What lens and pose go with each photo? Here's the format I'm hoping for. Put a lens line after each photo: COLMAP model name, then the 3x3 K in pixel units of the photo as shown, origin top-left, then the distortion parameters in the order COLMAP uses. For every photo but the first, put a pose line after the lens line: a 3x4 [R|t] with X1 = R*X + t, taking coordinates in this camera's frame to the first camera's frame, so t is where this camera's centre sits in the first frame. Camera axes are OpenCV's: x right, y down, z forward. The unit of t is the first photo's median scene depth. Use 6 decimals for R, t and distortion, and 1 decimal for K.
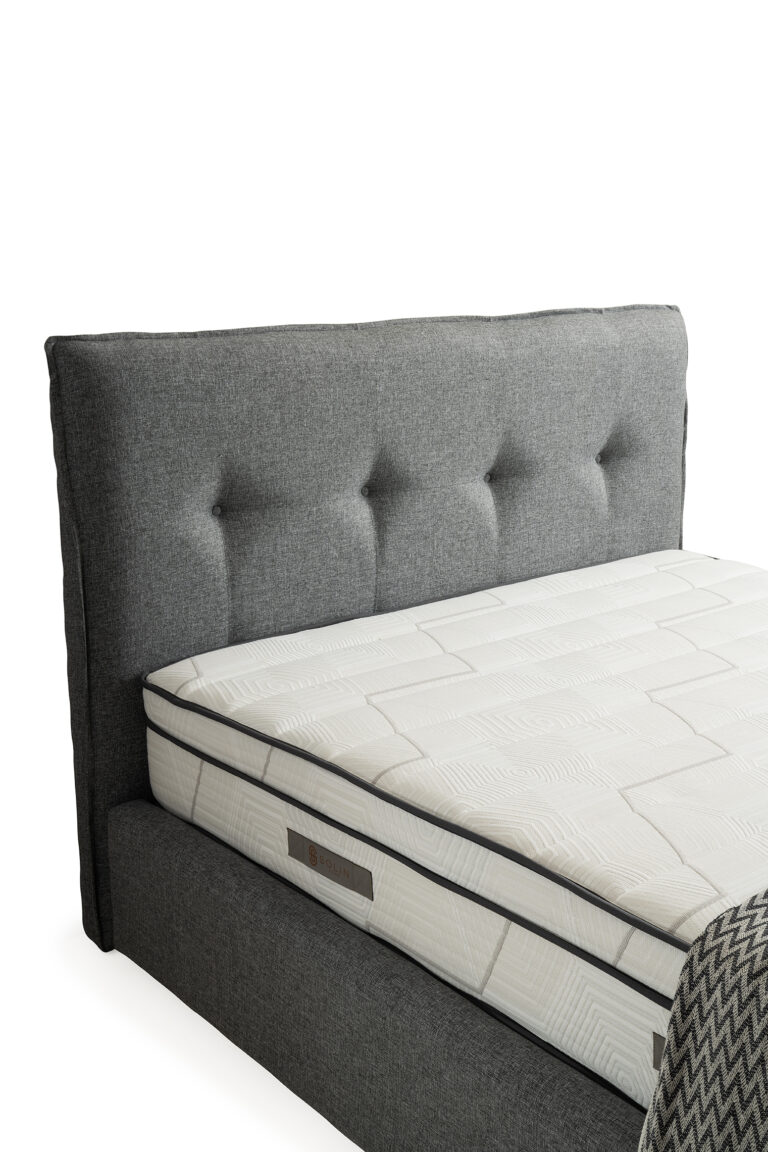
lens RADIAL K [[1384.2, 0, 384.7], [0, 1384.2, 594.9], [0, 0, 1]] dist [0.091720, 0.026660]
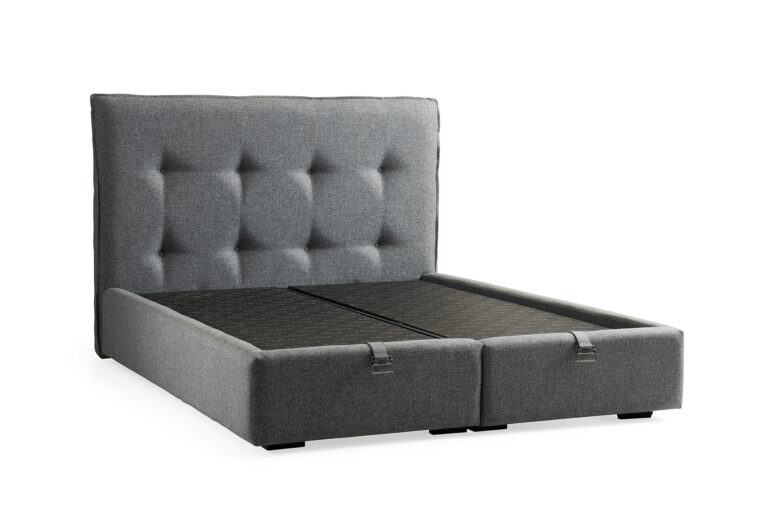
lens RADIAL K [[1435.8, 0, 346.3], [0, 1435.8, 255.7], [0, 0, 1]] dist [0.192676, -0.117415]
pose [[0.962279, 0.037687, -0.269440, 0.808005], [-0.077710, 0.987175, -0.139453, 0.381198], [0.260729, 0.155131, 0.952867, -1.169779]]
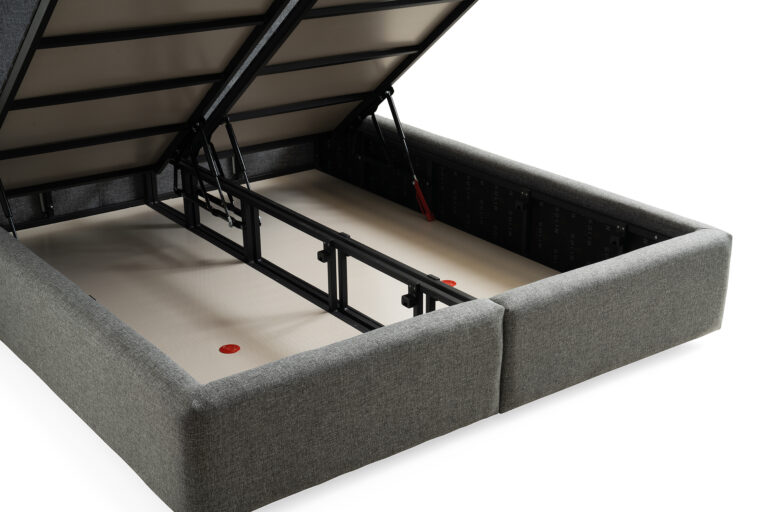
lens RADIAL K [[1141.4, 0, 384.0], [0, 1141.4, 256.0], [0, 0, 1]] dist [0.253032, -0.078997]
pose [[0.998471, 0.020223, -0.051446, 0.439605], [-0.013823, 0.992453, 0.121847, 0.063329], [0.053522, -0.120950, 0.991215, -0.385070]]
